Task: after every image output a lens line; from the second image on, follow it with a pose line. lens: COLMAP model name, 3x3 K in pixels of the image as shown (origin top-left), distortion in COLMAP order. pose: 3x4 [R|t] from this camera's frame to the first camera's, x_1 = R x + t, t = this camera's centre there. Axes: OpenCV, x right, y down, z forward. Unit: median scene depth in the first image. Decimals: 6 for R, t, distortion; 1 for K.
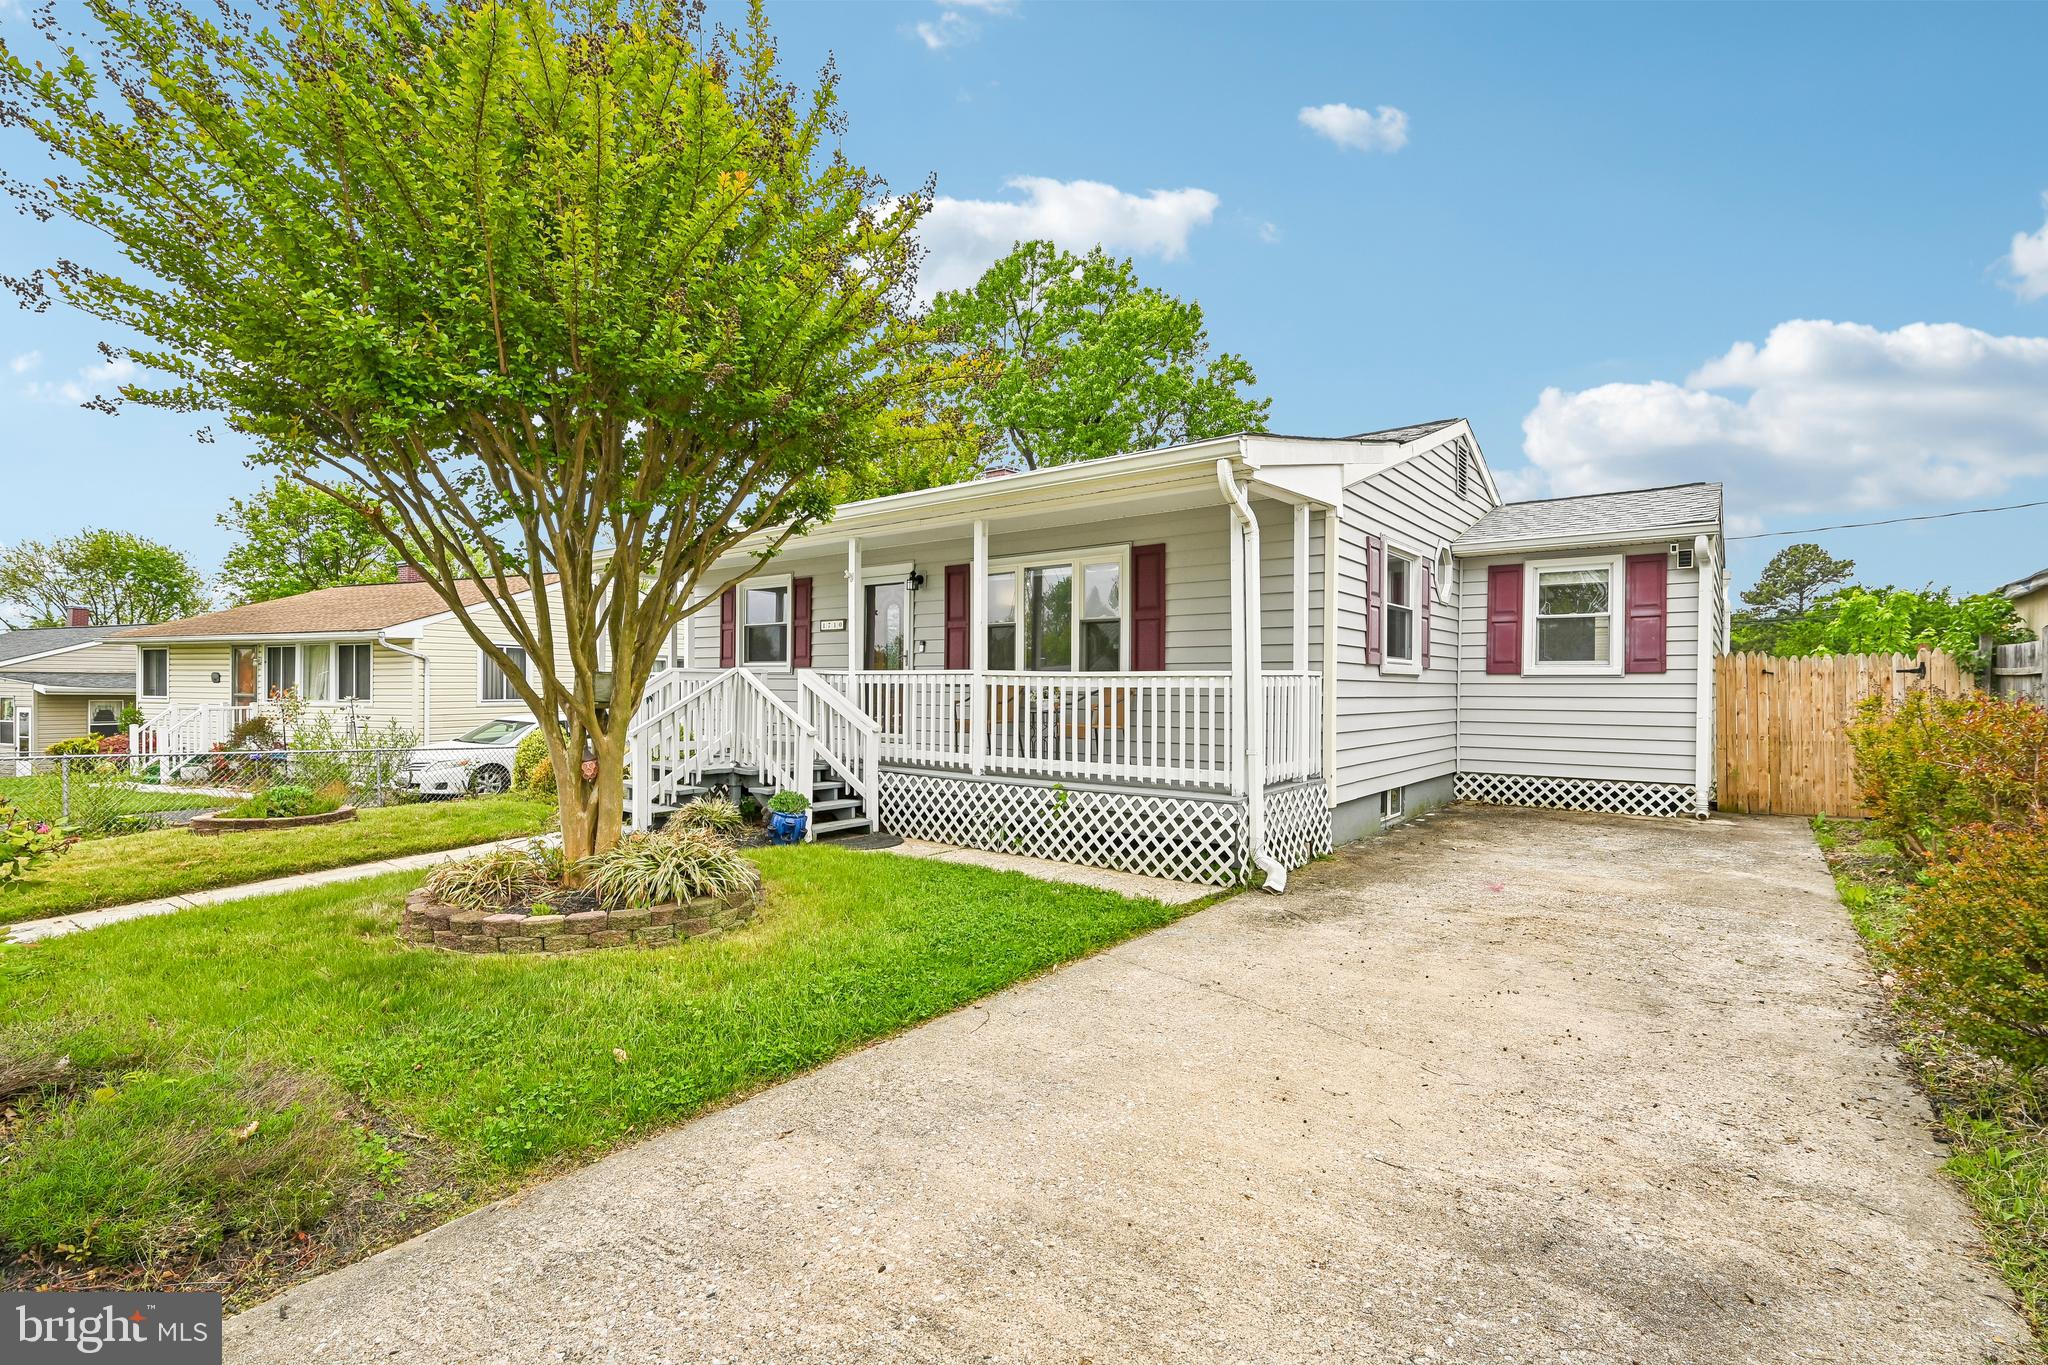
lens RADIAL K [[919.2, 0, 1026.4], [0, 919.2, 671.5], [0, 0, 1]] dist [-0.002573, 0.000700]
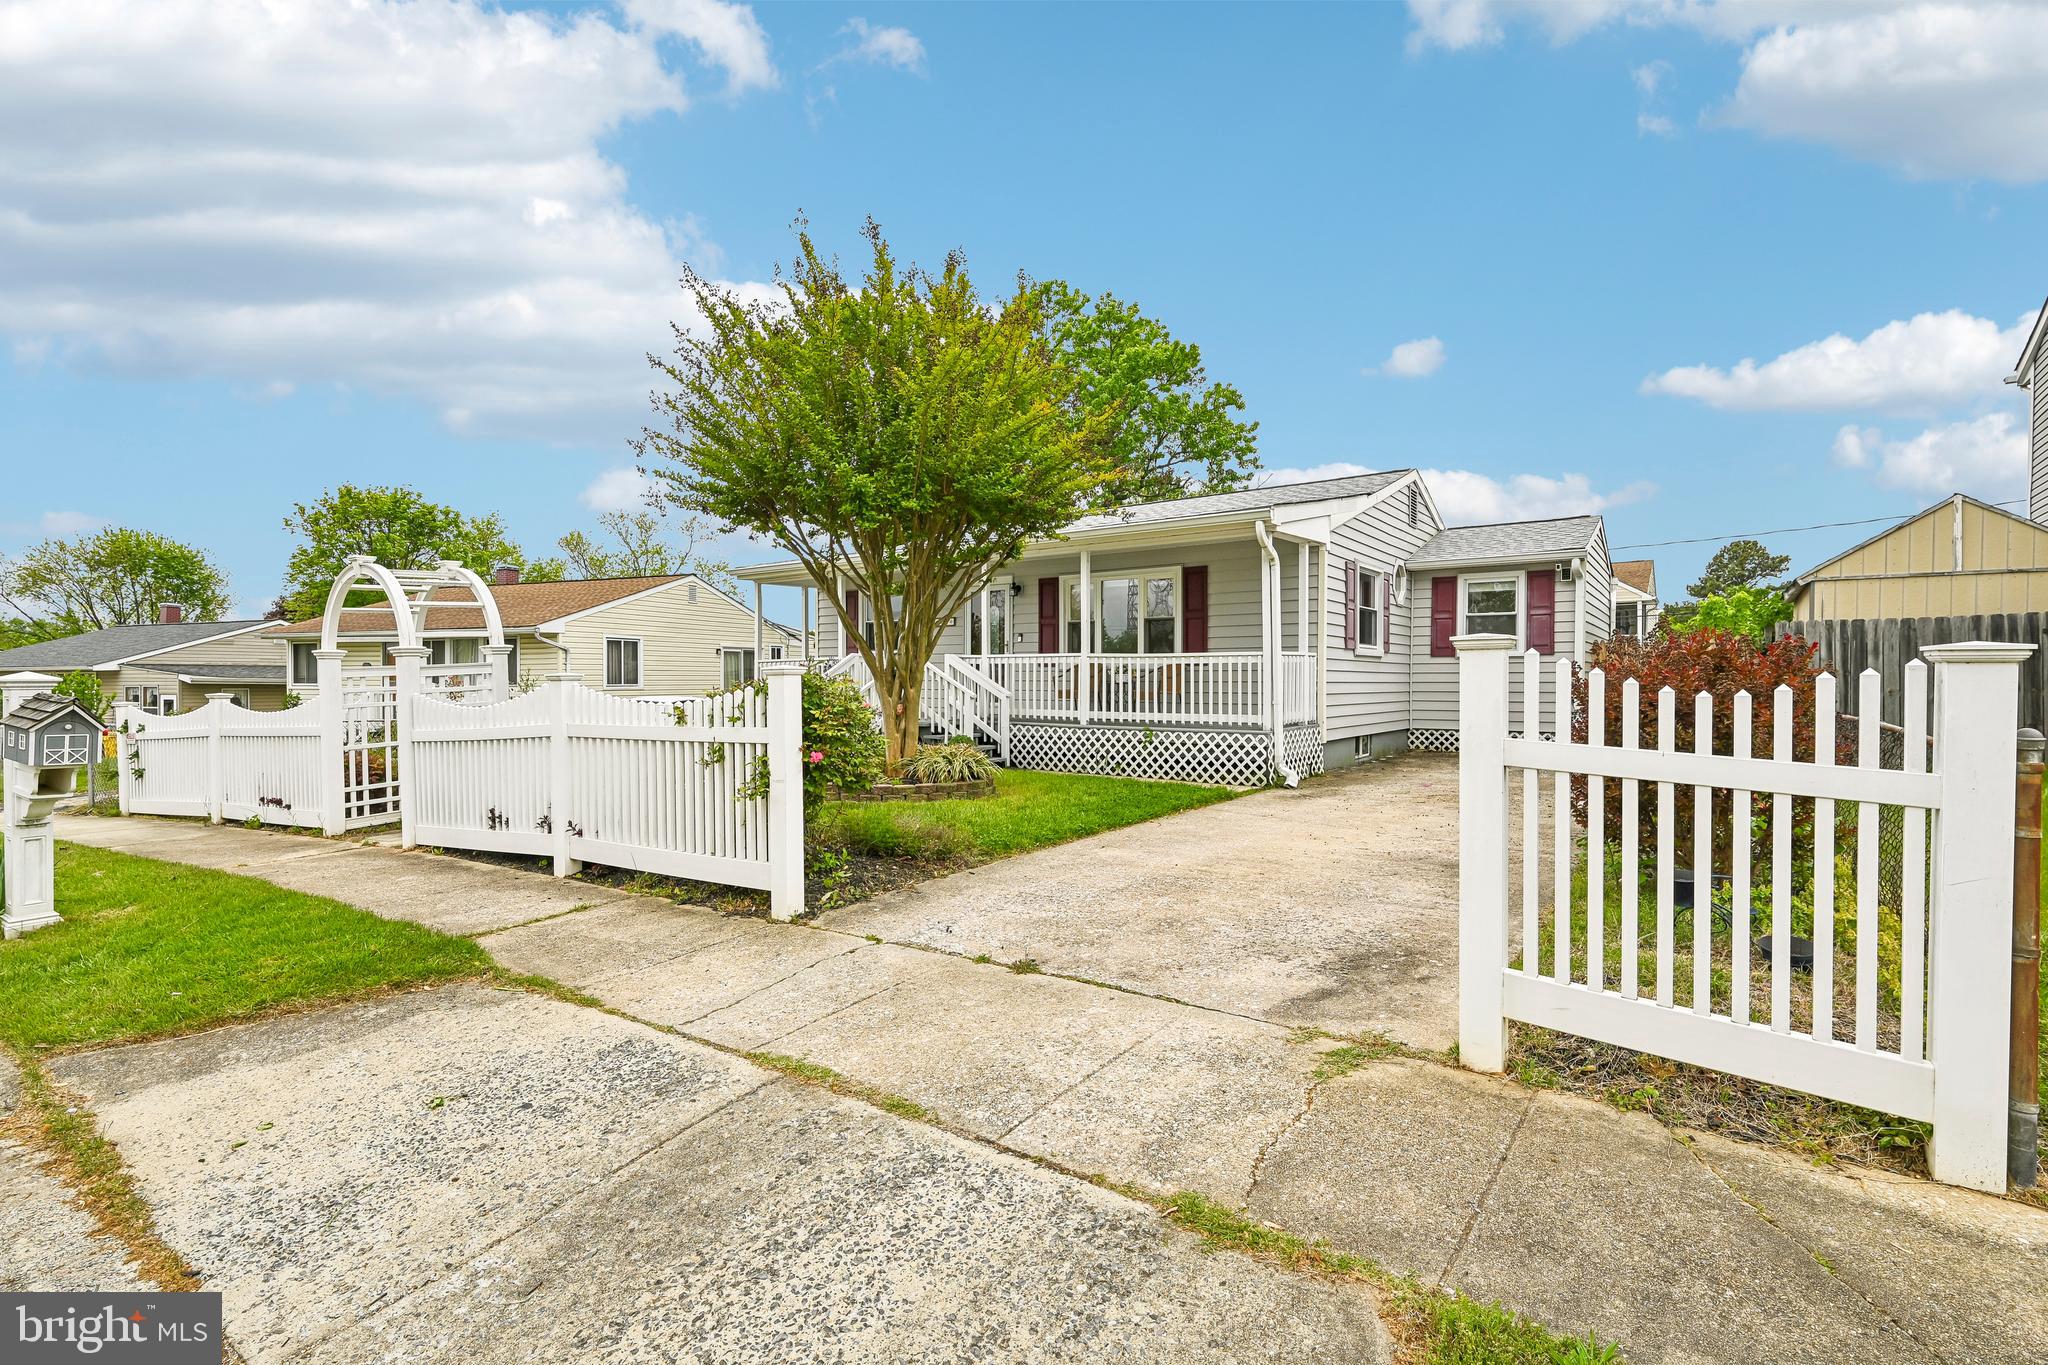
lens RADIAL K [[919.2, 0, 1025.3], [0, 919.2, 670.5], [0, 0, 1]] dist [-0.002573, 0.000700]
pose [[0.999613, -0.004316, 0.027467, -0.158290], [0.004130, 0.999968, 0.006802, 0.013127], [-0.027495, -0.006686, 0.999600, -0.394850]]
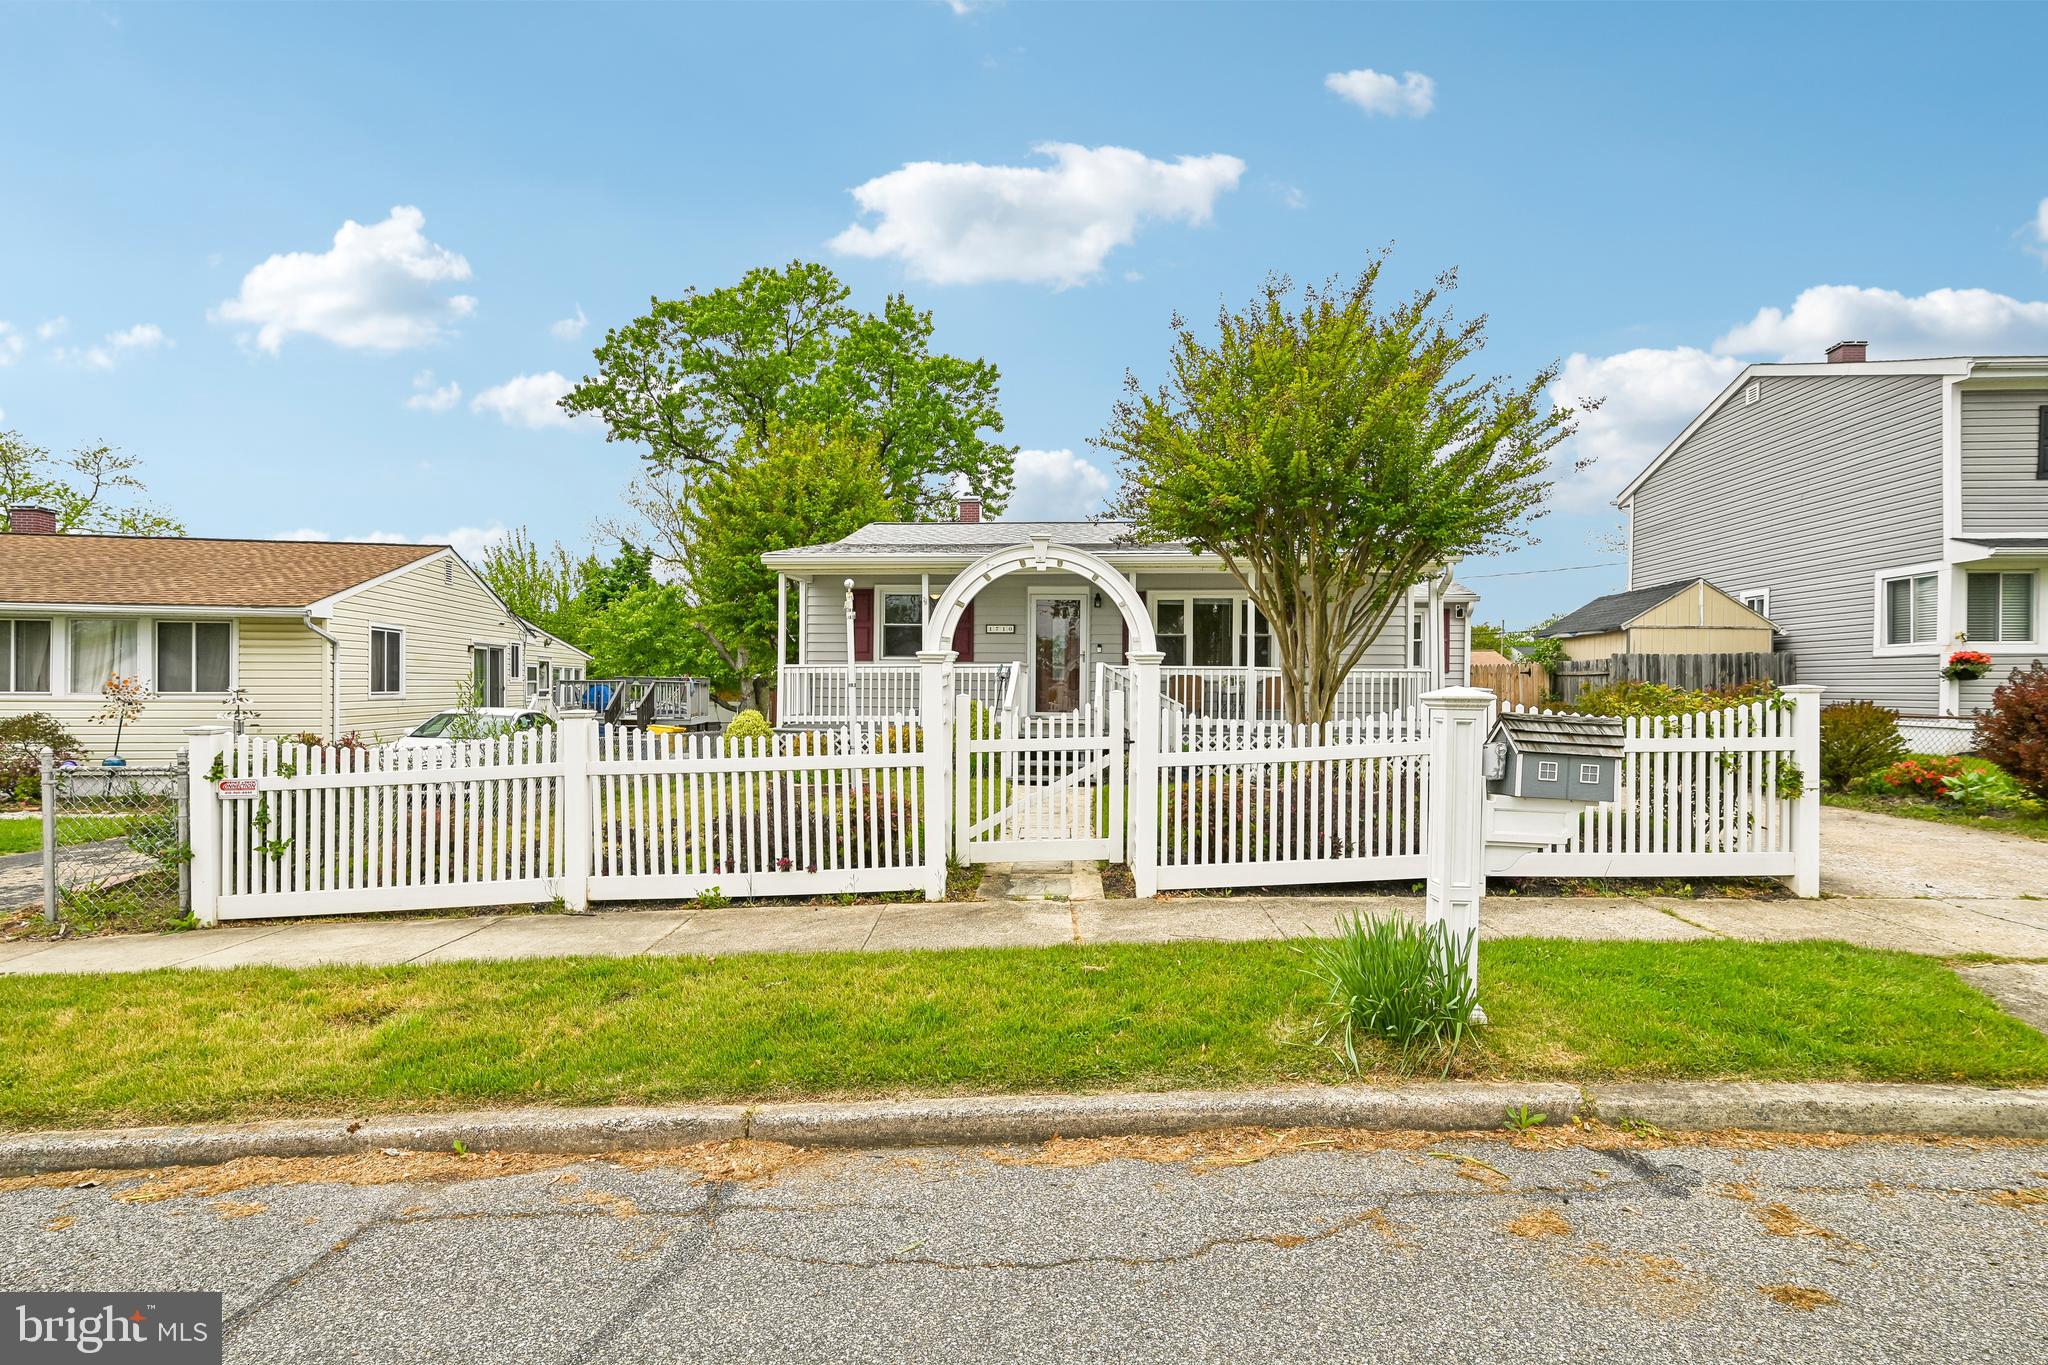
lens RADIAL K [[919.2, 0, 1029.8], [0, 919.2, 680.6], [0, 0, 1]] dist [-0.002573, 0.000700]
pose [[0.837441, 0.005246, 0.546502, -1.047257], [-0.011446, 0.999903, 0.007942, 0.012586], [-0.546408, -0.012906, 0.837420, -0.102841]]
